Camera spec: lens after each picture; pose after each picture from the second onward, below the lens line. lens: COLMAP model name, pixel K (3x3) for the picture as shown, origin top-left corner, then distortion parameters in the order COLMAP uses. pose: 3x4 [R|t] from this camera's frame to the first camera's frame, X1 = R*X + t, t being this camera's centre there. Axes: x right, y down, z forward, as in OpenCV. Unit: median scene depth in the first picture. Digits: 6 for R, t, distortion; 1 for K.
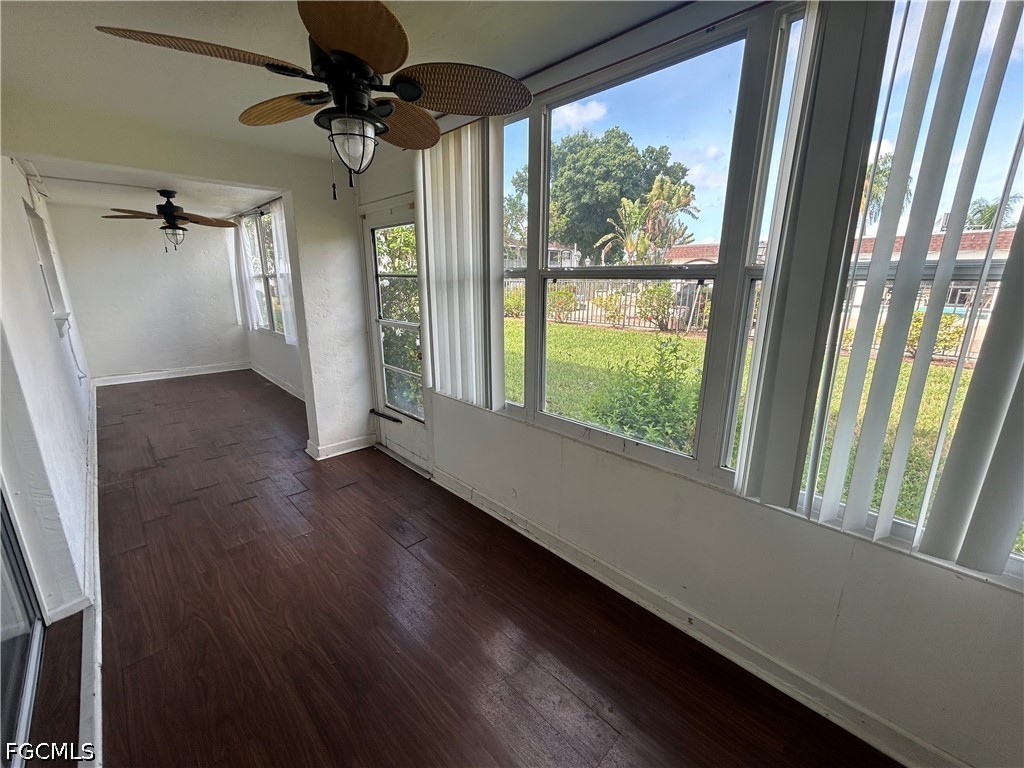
lens RADIAL K [[412.5, 0, 509.7], [0, 412.5, 386.4], [0, 0, 1]] dist [-0.001104, 0.000055]
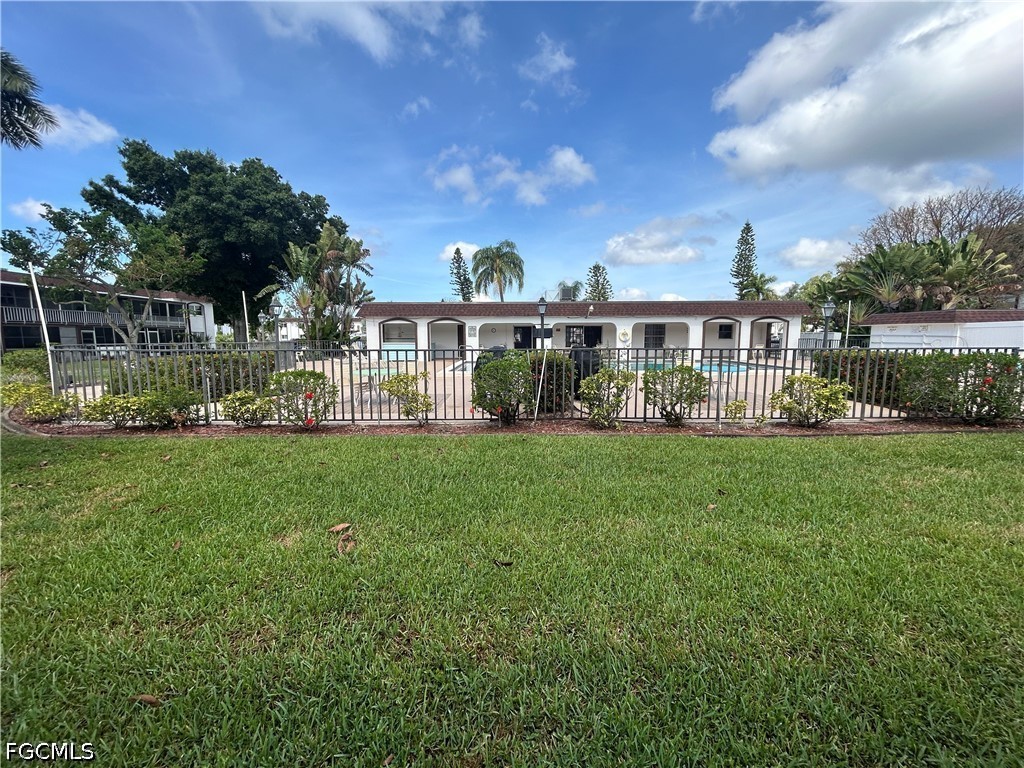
lens RADIAL K [[412.5, 0, 509.2], [0, 412.5, 382.5], [0, 0, 1]] dist [-0.001104, 0.000055]
pose [[0.689786, -0.092853, 0.718034, -0.028145], [0.195986, 0.978662, -0.061720, -0.051263], [-0.696982, 0.183299, 0.693266, 0.179626]]
